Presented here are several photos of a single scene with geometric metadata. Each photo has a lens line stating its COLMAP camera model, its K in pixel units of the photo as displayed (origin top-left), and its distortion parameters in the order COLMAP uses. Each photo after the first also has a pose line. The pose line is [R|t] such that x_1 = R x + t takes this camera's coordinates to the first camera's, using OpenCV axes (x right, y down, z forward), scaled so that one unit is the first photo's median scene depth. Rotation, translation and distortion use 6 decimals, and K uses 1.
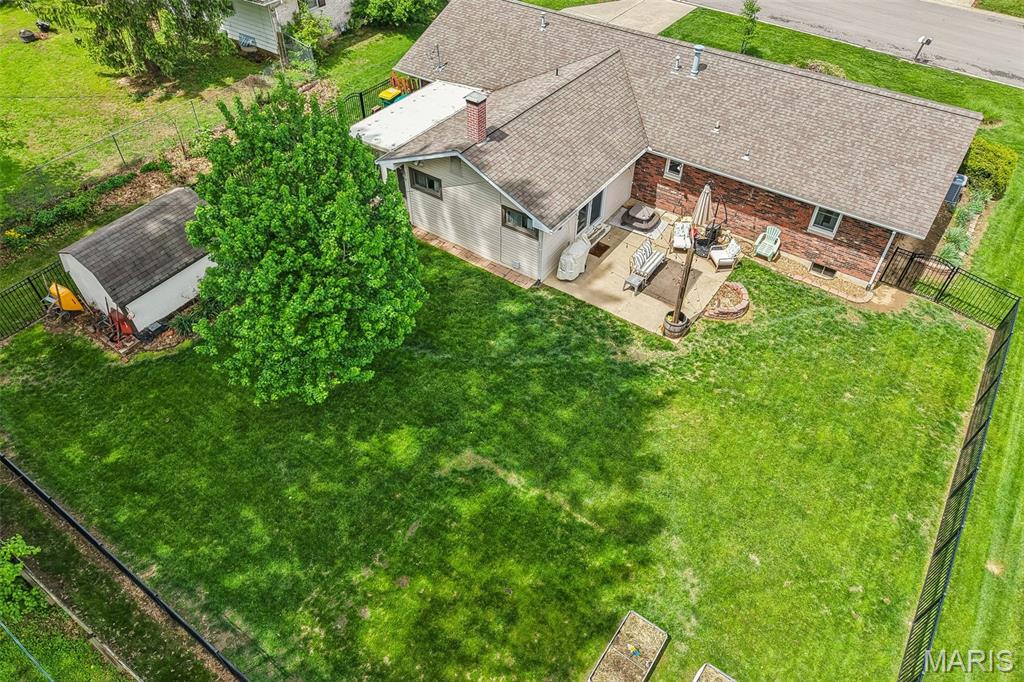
lens RADIAL K [[682.0, 0, 512.0], [0, 682.0, 341.0], [0, 0, 1]] dist [0.025192, -0.028779]
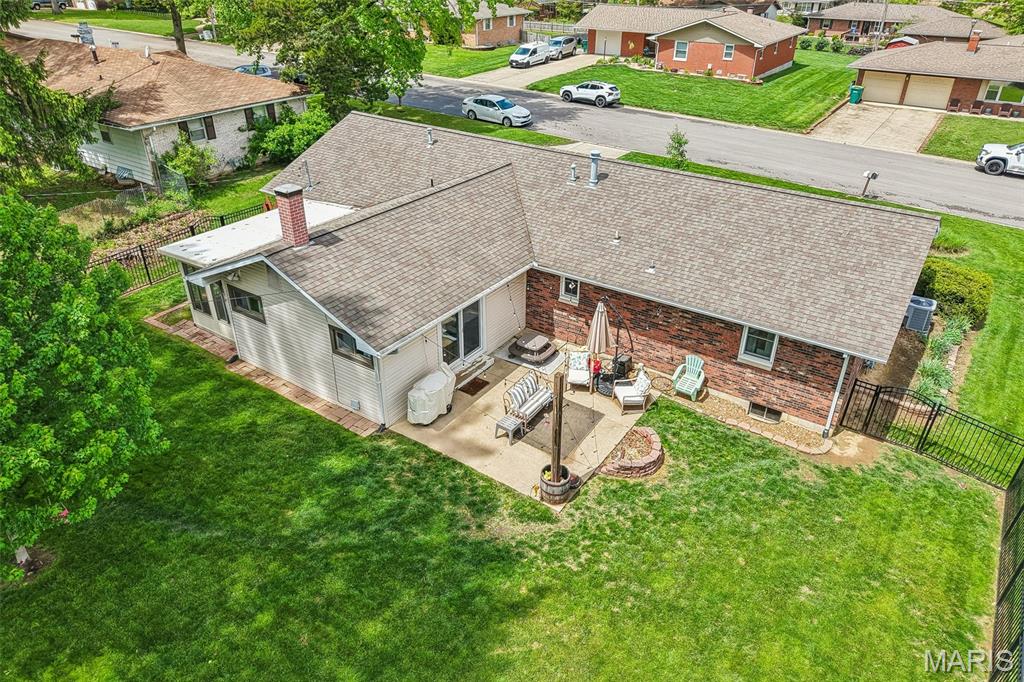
lens RADIAL K [[682.0, 0, 512.0], [0, 682.0, 341.0], [0, 0, 1]] dist [0.025192, -0.028779]
pose [[0.999952, -0.005577, 0.008024, 0.179073], [0.007377, 0.969345, -0.245592, 0.004874], [-0.006409, 0.245639, 0.969340, 0.262872]]
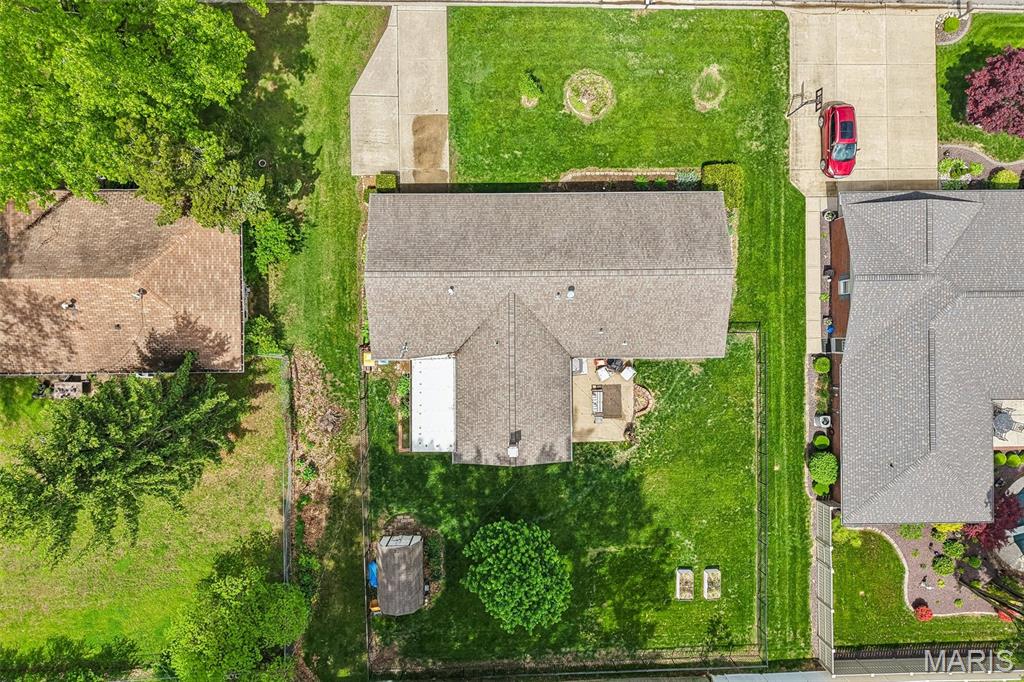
lens RADIAL K [[682.8, 0, 512.0], [0, 682.8, 341.0], [0, 0, 1]] dist [-0.001324, -0.029277]
pose [[0.816106, -0.577902, 0.000418, 0.112395], [0.399479, 0.564662, 0.722200, -1.704022], [-0.417597, -0.589225, 0.691684, -0.085544]]
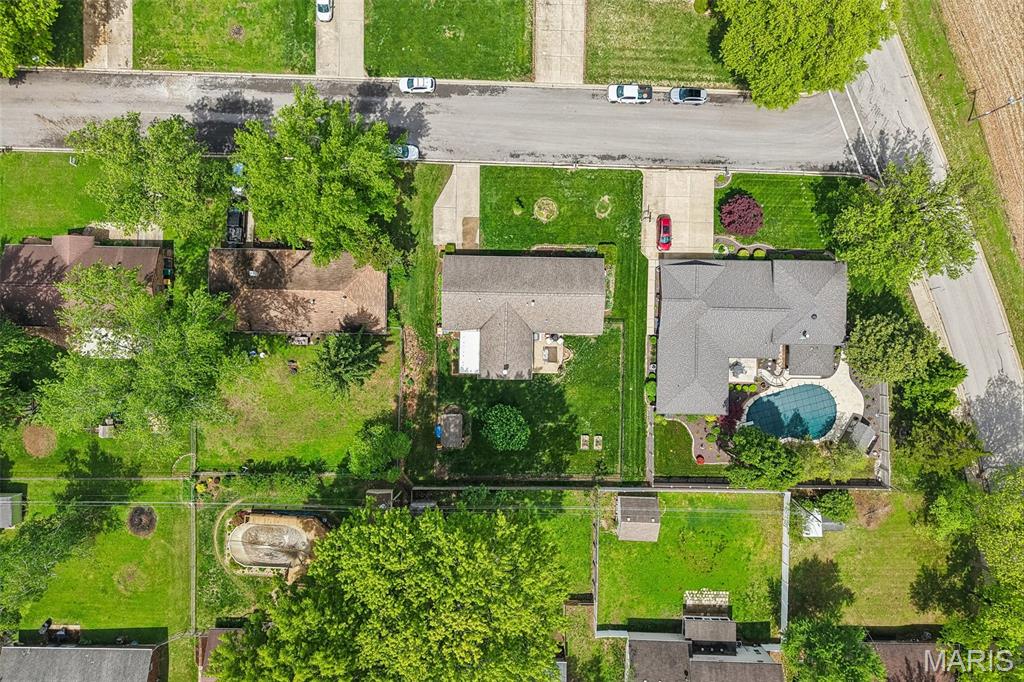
lens RADIAL K [[682.0, 0, 512.0], [0, 682.0, 341.0], [0, 0, 1]] dist [0.025192, -0.028779]
pose [[0.832278, -0.554357, 0.001268, 0.081806], [0.382883, 0.576488, 0.721847, -3.204899], [-0.400892, -0.600292, 0.692052, -1.668034]]
